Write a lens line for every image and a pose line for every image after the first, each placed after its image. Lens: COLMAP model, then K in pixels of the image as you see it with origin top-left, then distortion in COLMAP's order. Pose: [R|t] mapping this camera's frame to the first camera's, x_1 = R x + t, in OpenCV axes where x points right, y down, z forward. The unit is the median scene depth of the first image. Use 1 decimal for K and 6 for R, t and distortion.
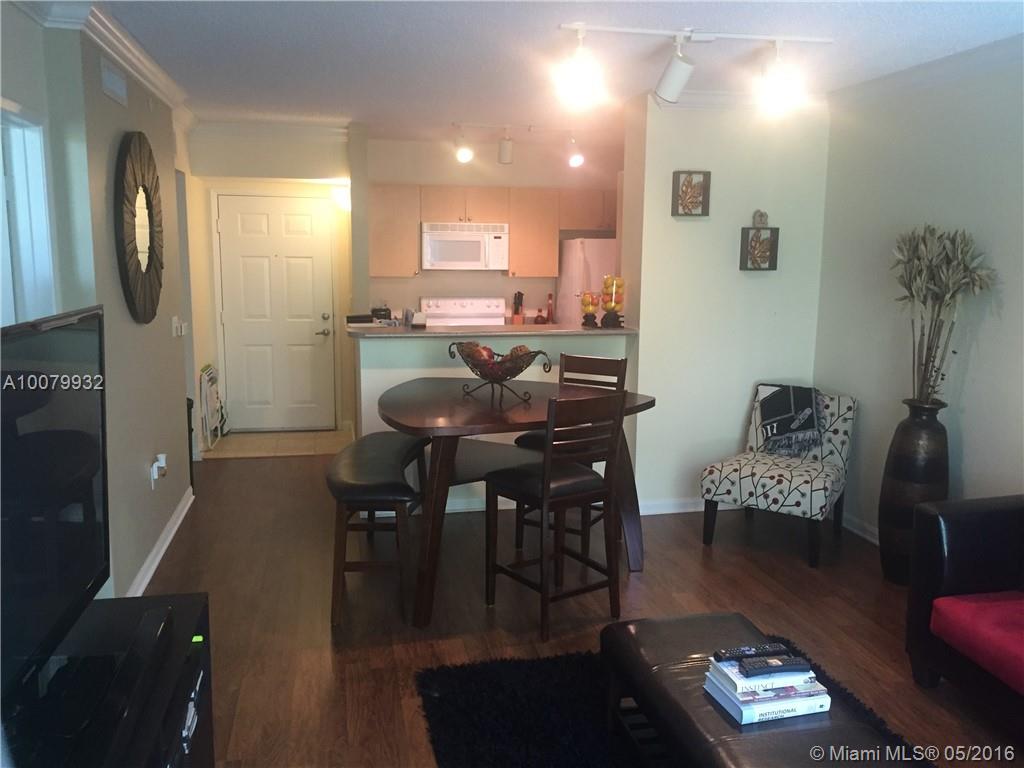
lens RADIAL K [[867.3, 0, 514.5], [0, 867.3, 384.2], [0, 0, 1]] dist [0.038409, -0.004567]
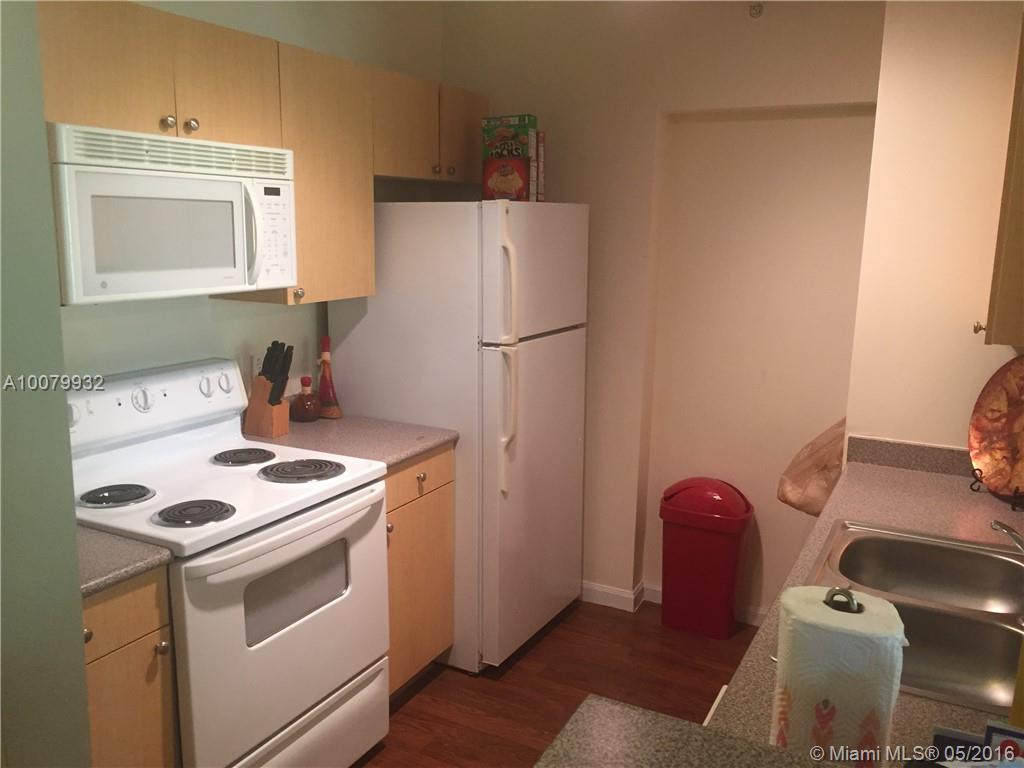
lens RADIAL K [[867.3, 0, 514.5], [0, 867.3, 384.2], [0, 0, 1]] dist [0.038409, -0.004567]
pose [[0.642665, -0.143847, 0.752523, -0.320668], [0.110300, 0.989355, 0.094921, -0.172925], [-0.758166, 0.022001, 0.651690, 1.052960]]
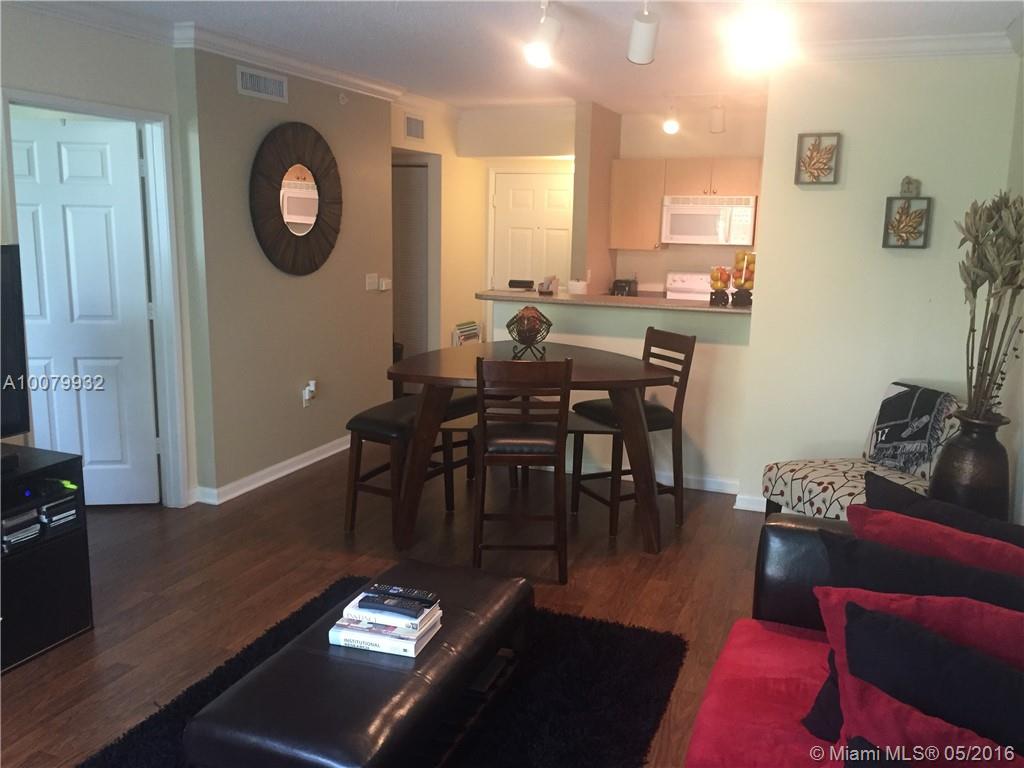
lens RADIAL K [[867.3, 0, 514.5], [0, 867.3, 384.2], [0, 0, 1]] dist [0.038409, -0.004567]
pose [[0.841852, 0.110204, -0.528338, 0.435666], [-0.098198, 0.993867, 0.050838, -0.005753], [0.530700, 0.009084, 0.847511, 0.083783]]
